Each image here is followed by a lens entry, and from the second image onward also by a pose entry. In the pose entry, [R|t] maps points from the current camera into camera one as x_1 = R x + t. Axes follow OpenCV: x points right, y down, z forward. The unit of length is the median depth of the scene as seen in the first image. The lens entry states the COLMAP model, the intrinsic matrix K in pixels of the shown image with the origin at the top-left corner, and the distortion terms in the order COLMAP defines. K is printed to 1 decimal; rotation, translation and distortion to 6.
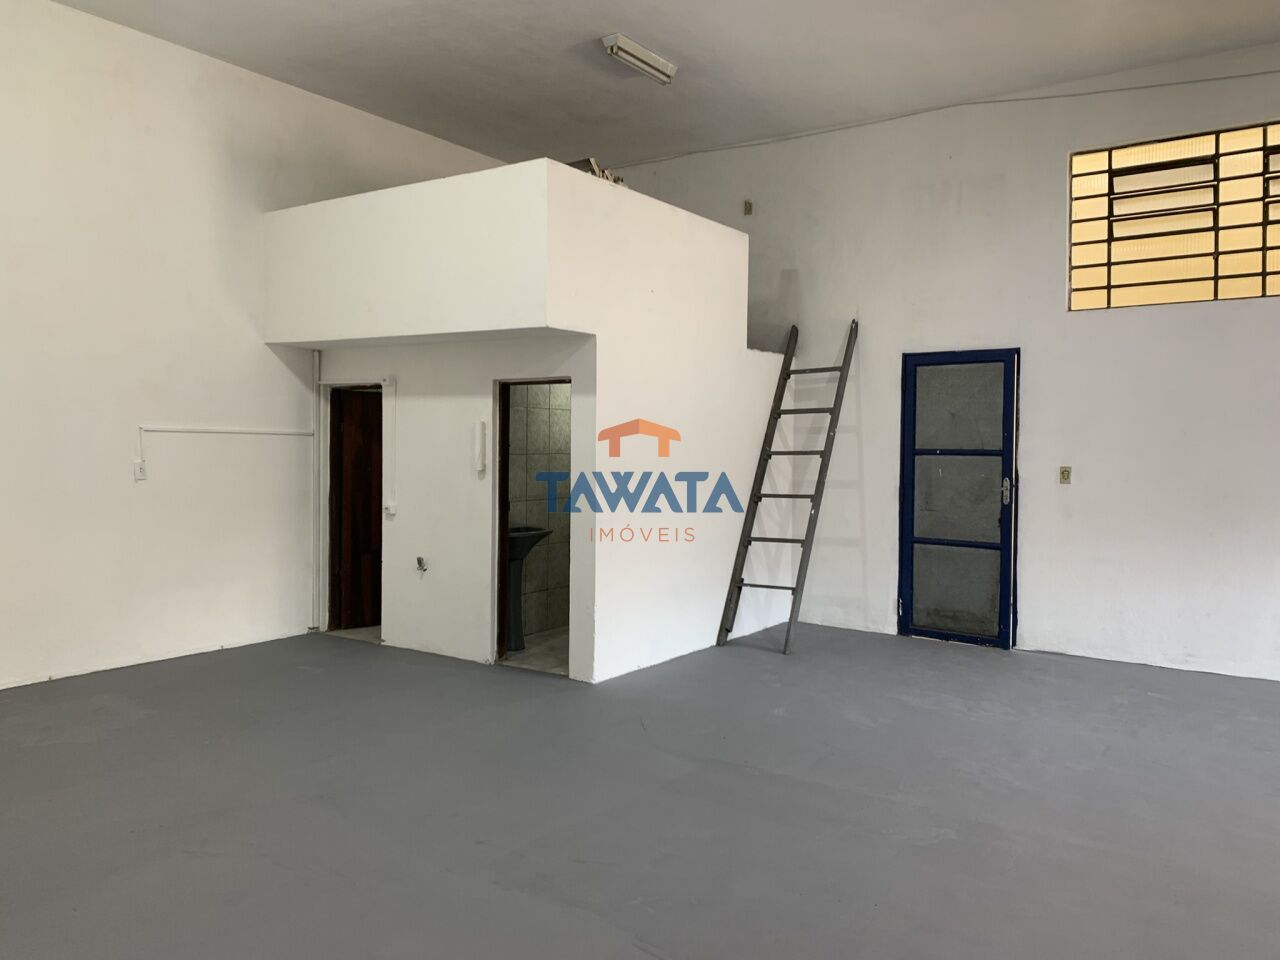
lens RADIAL K [[907.9, 0, 661.7], [0, 907.9, 466.0], [0, 0, 1]] dist [0.000731, 0.001305]
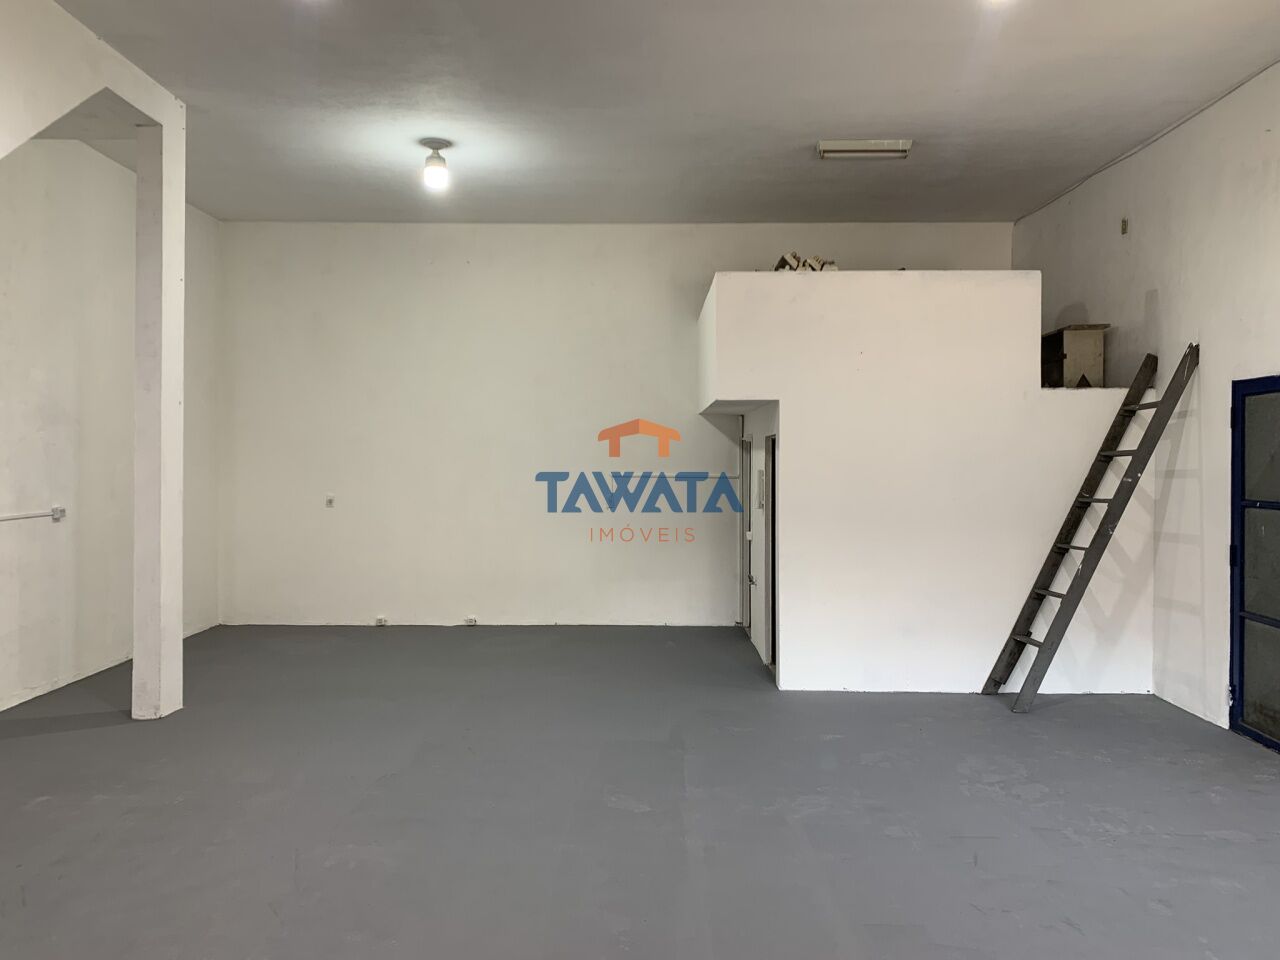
lens RADIAL K [[887.4, 0, 640.0], [0, 887.4, 480.0], [0, 0, 1]] dist [-0.005965, -0.002370]
pose [[0.589468, 0.006026, -0.807769, 0.592368], [-0.018370, 0.999814, -0.005947, -0.021781], [0.807583, 0.018344, 0.589469, 0.114288]]
